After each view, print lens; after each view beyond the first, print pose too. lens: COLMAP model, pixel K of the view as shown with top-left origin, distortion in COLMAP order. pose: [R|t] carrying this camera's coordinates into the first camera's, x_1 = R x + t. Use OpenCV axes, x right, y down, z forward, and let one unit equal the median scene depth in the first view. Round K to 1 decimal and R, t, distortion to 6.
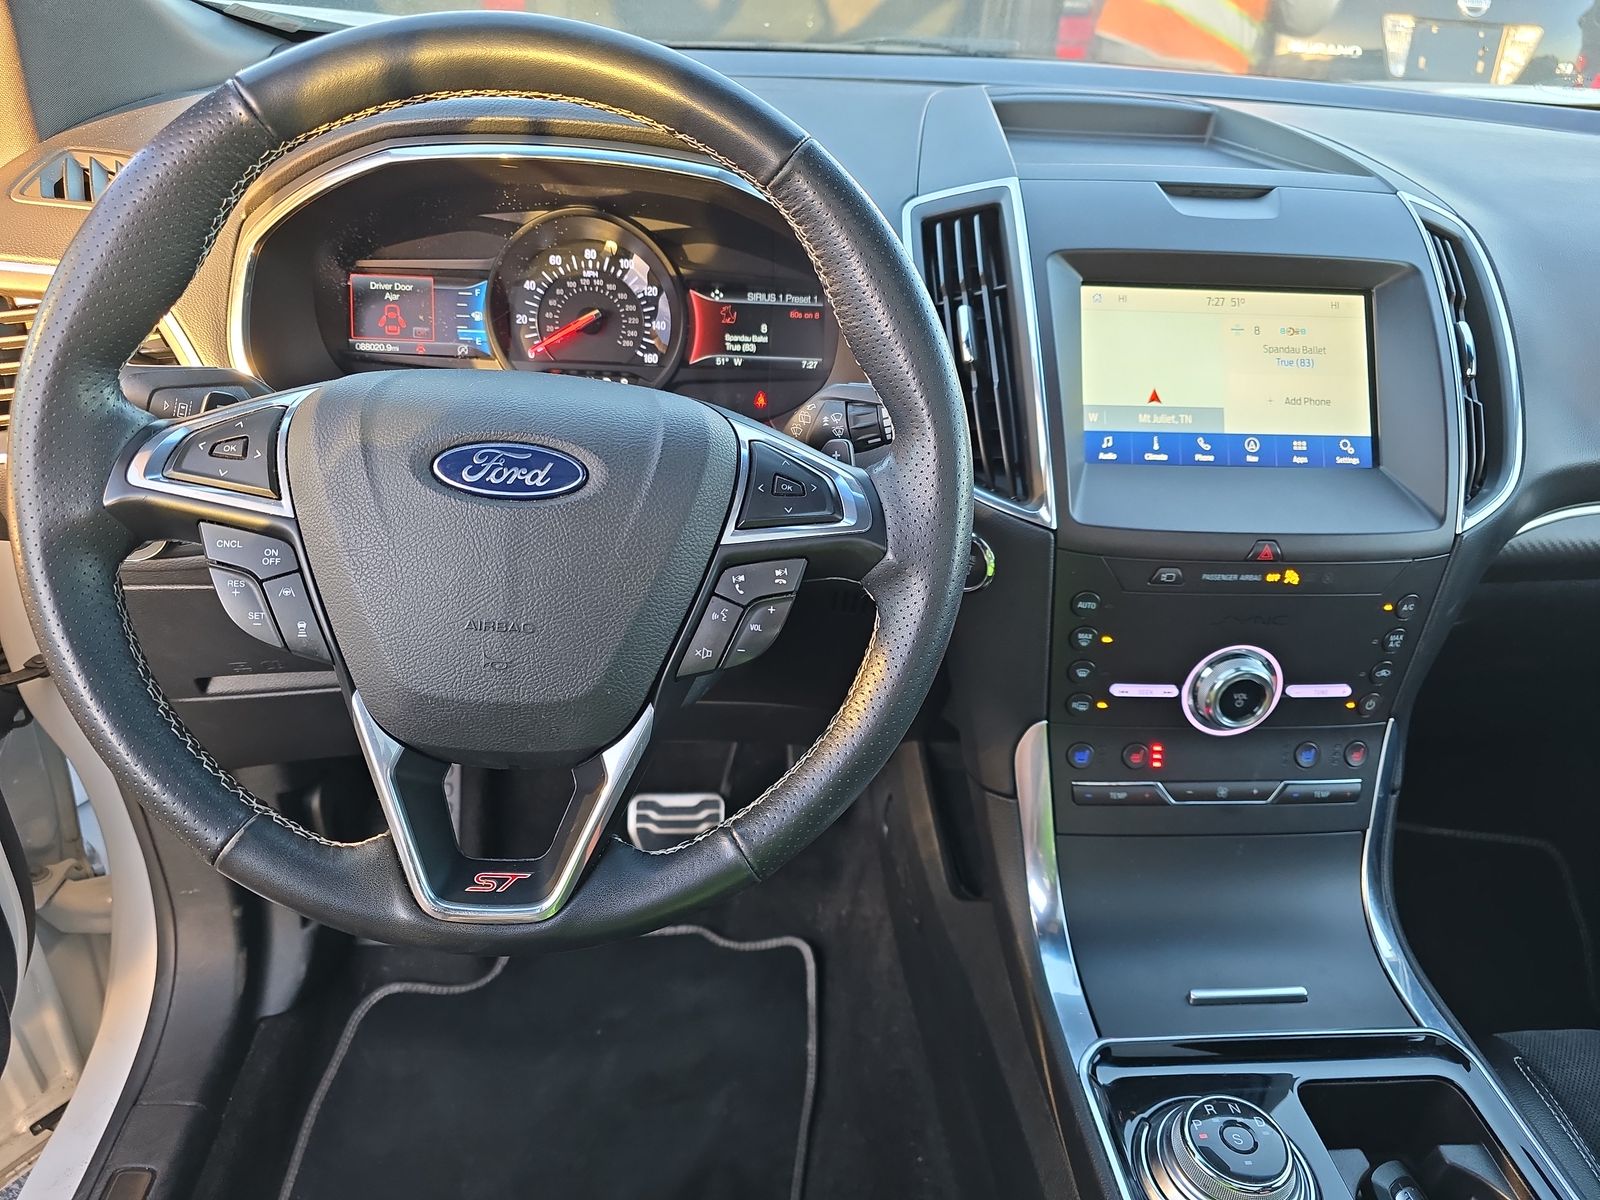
lens RADIAL K [[1070.3, 0, 800.0], [0, 1070.3, 600.0], [0, 0, 1]] dist [0.037169, -0.042933]
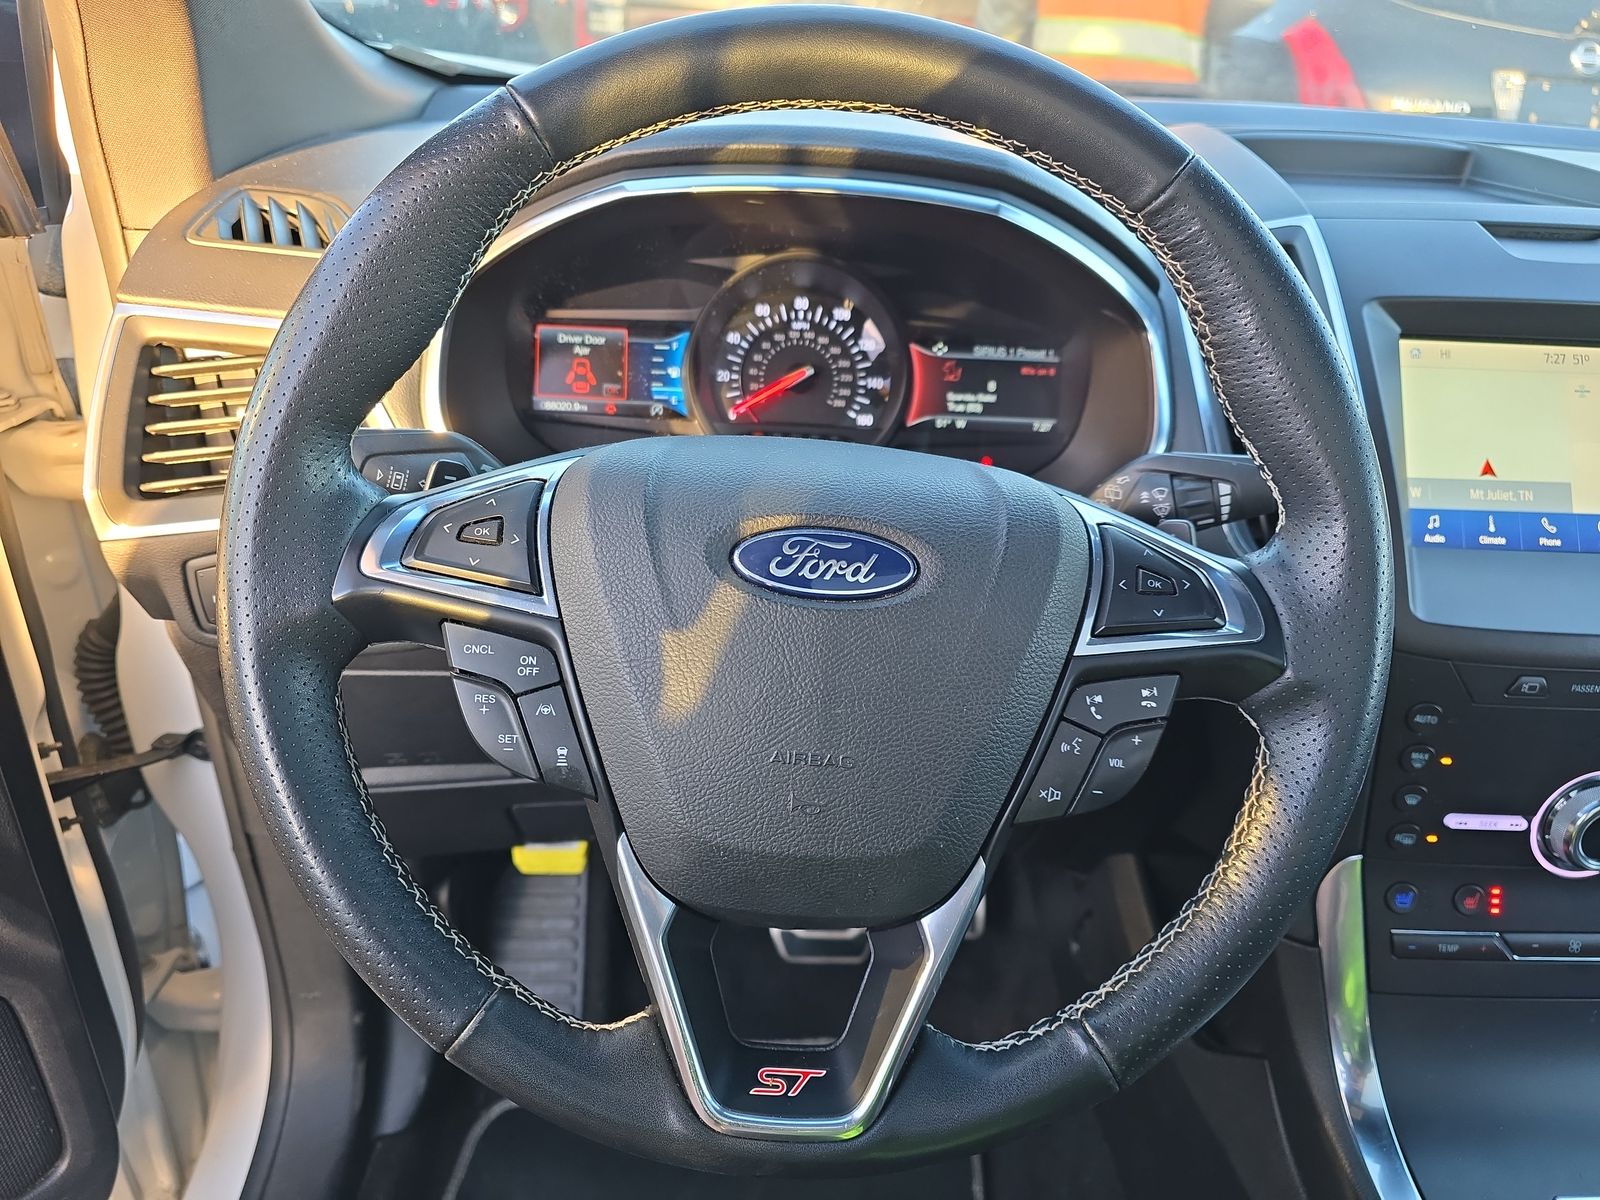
lens RADIAL K [[1075.7, 0, 800.0], [0, 1075.7, 600.0], [0, 0, 1]] dist [0.037073, -0.052726]
pose [[0.998692, 0.014472, -0.049047, -0.173326], [-0.016974, 0.998555, -0.050992, -0.036002], [0.048238, 0.051757, 0.997494, 0.140478]]
